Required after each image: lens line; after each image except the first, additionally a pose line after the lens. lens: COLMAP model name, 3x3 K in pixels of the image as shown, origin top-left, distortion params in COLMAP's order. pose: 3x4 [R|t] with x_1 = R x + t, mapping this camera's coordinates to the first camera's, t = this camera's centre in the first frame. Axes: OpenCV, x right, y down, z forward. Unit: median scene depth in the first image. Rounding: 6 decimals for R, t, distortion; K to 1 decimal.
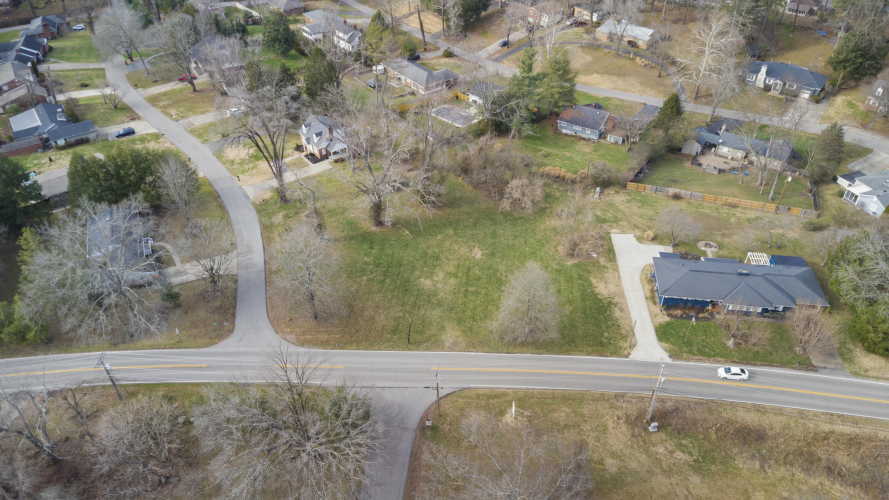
lens RADIAL K [[639.7, 0, 444.5], [0, 639.7, 250.0], [0, 0, 1]] dist [0.057721, -0.077197]
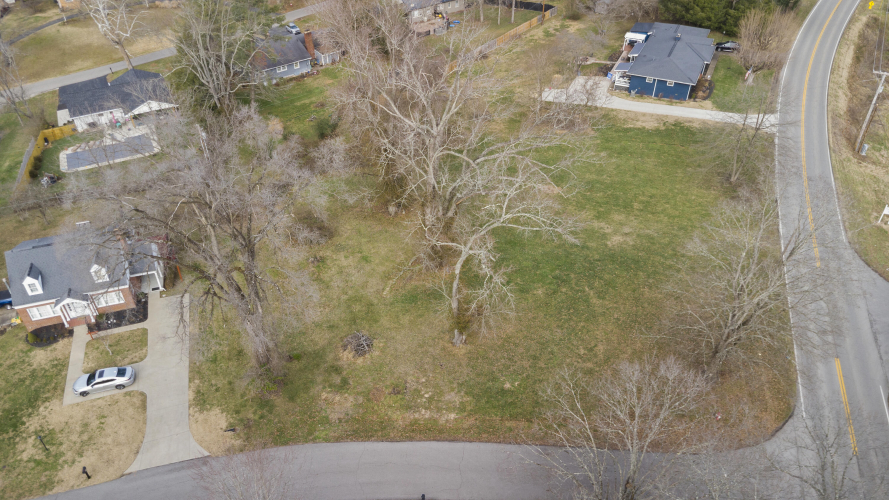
lens RADIAL K [[639.7, 0, 444.5], [0, 639.7, 250.0], [0, 0, 1]] dist [0.057721, -0.077197]
pose [[0.307333, -0.577752, 0.756141, -0.498499], [0.588849, 0.739660, 0.325822, -0.218599], [-0.747531, 0.345117, 0.567531, 0.695946]]
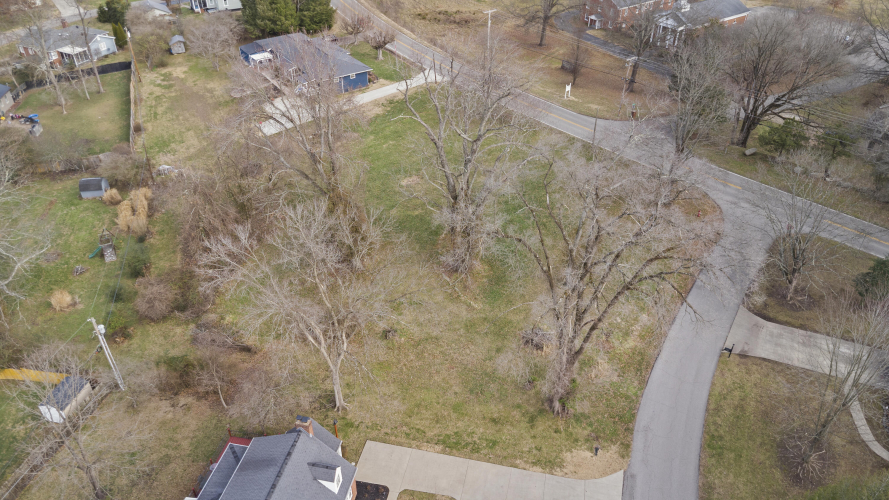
lens RADIAL K [[639.7, 0, 444.5], [0, 639.7, 250.0], [0, 0, 1]] dist [0.057721, -0.077197]
pose [[-0.670225, -0.428645, 0.605857, -0.426030], [0.460594, 0.399871, 0.792437, -0.494732], [-0.581939, 0.810165, -0.070572, 1.045340]]
